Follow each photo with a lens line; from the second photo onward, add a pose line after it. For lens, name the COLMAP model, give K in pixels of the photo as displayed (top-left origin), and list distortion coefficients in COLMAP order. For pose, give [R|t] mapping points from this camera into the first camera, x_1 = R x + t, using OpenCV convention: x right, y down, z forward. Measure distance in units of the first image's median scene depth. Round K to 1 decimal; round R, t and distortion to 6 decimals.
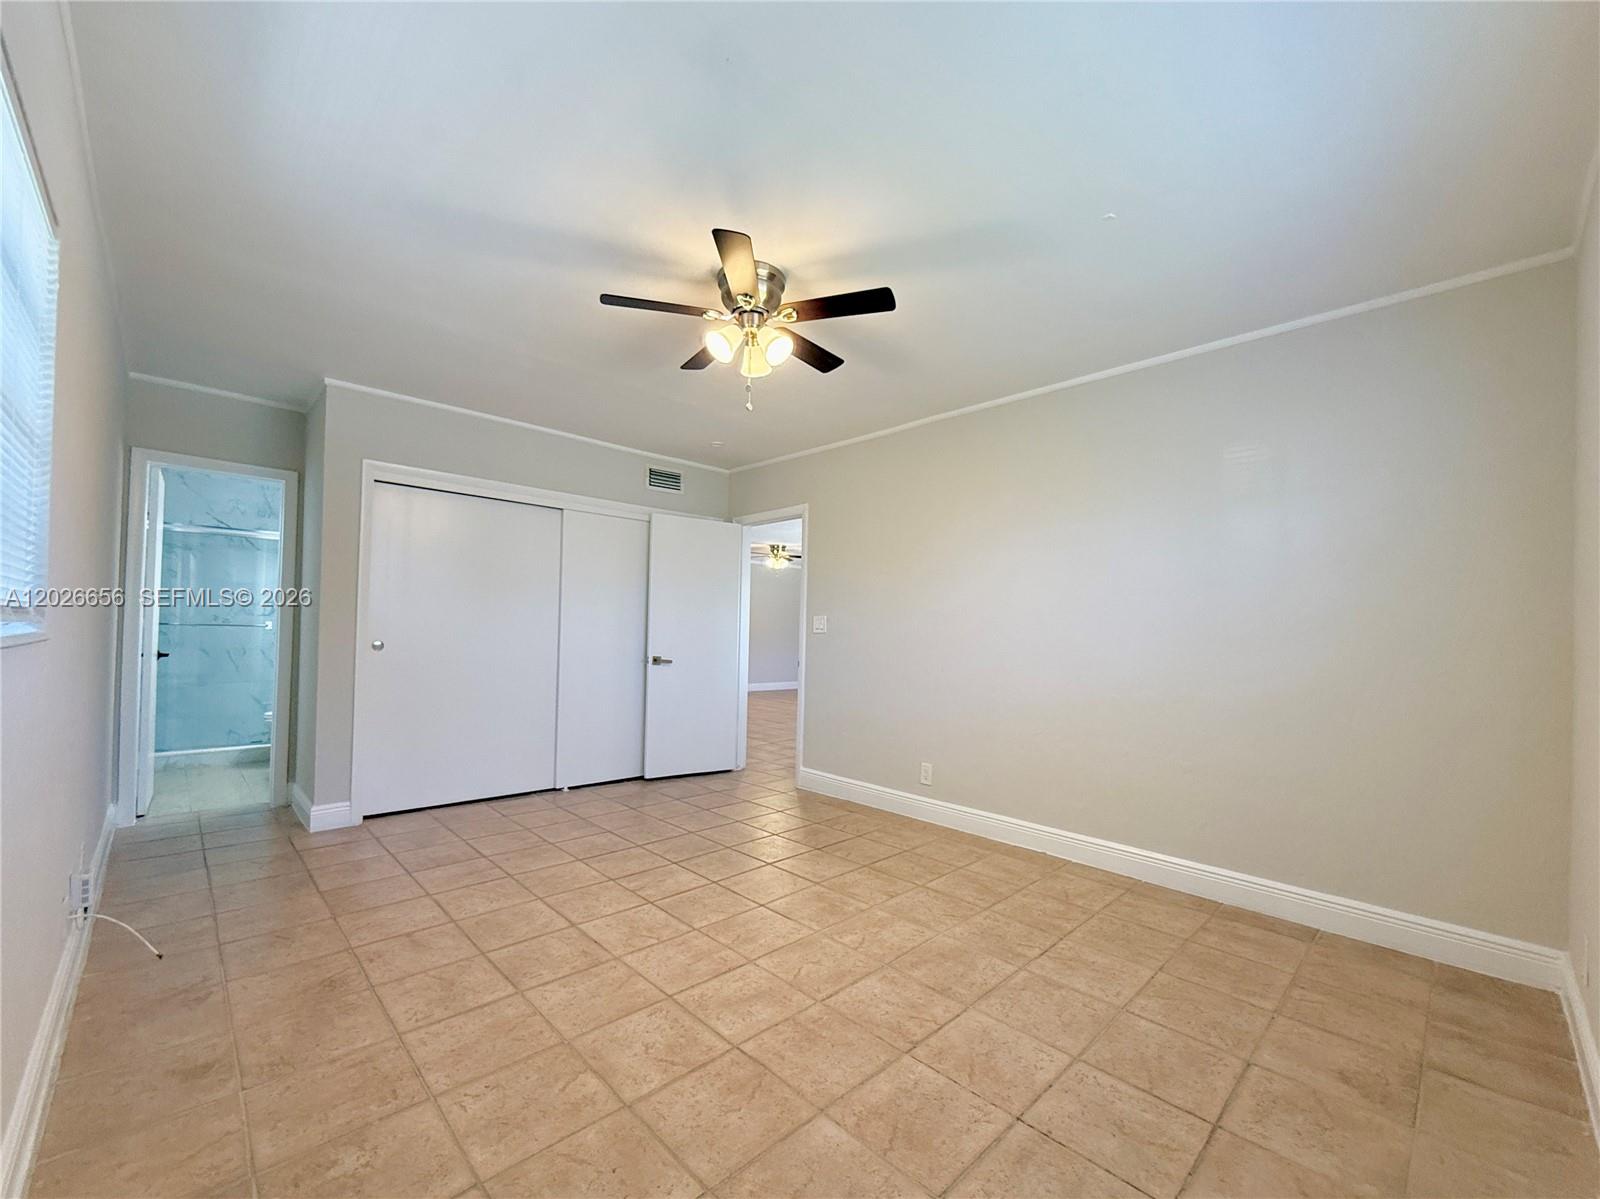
lens RADIAL K [[656.1, 0, 800.9], [0, 656.1, 625.8], [0, 0, 1]] dist [0.000498, 0.000270]
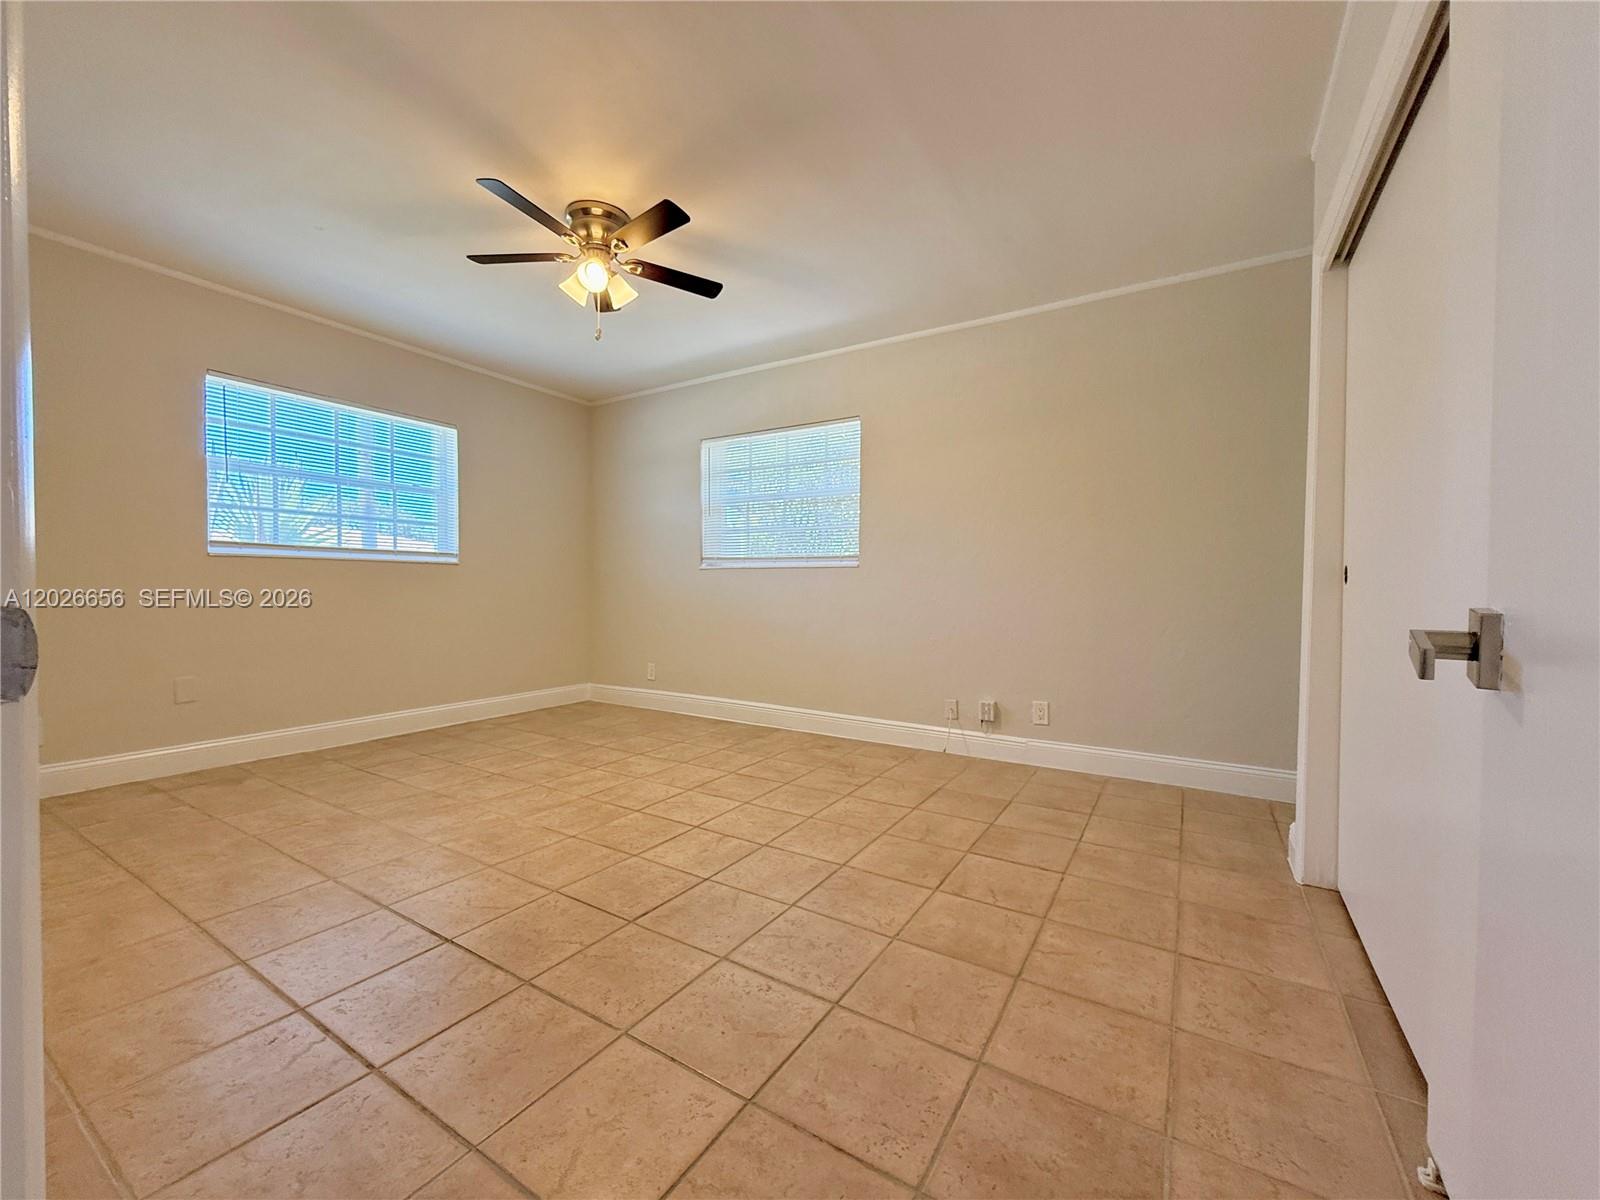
lens RADIAL K [[637.7, 0, 805.0], [0, 637.7, 602.7], [0, 0, 1]] dist [-0.001136, 0.000247]
pose [[-0.965835, -0.024450, -0.258004, -0.150804], [-0.027692, 0.999577, 0.008938, 0.093835], [0.257676, 0.015777, -0.966103, 2.159362]]
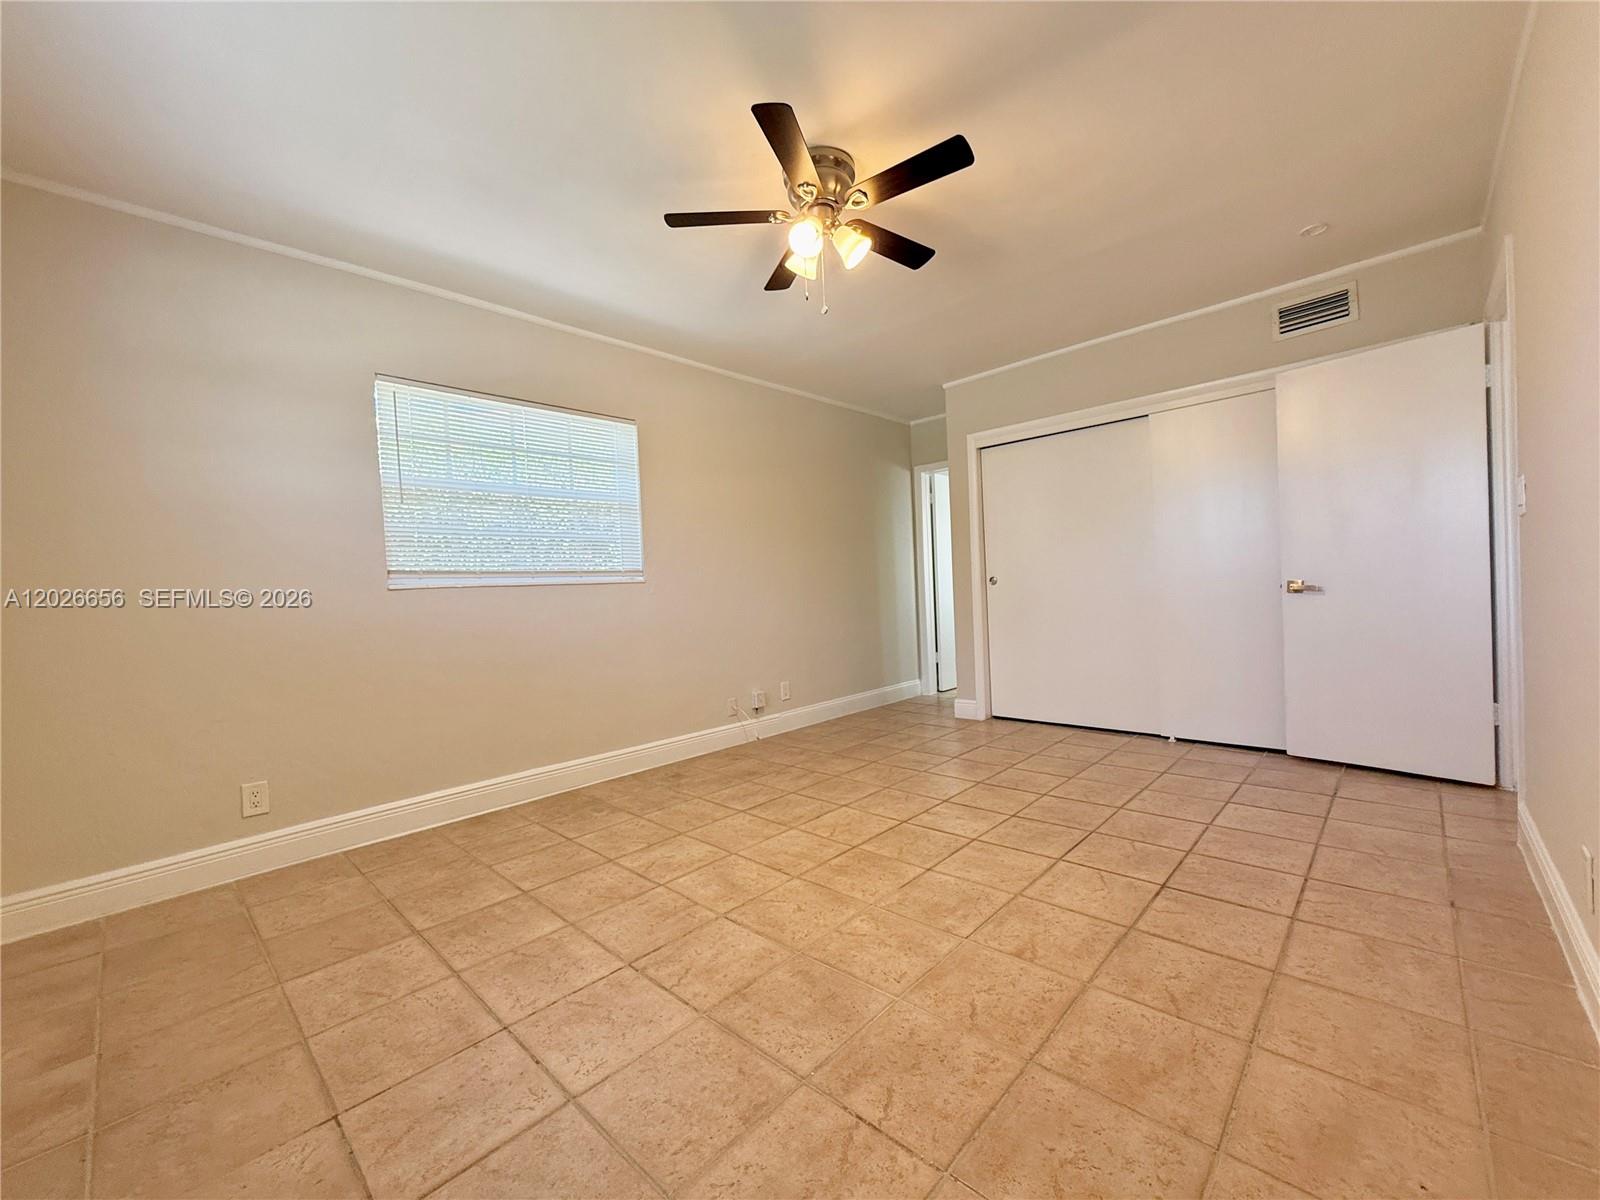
lens RADIAL K [[637.7, 0, 805.0], [0, 637.7, 602.7], [0, 0, 1]] dist [-0.001136, 0.000247]
pose [[0.049288, -0.004801, -0.998773, 0.839380], [0.055598, 0.998451, -0.002055, 0.085611], [0.997236, -0.055429, 0.049478, 0.915088]]
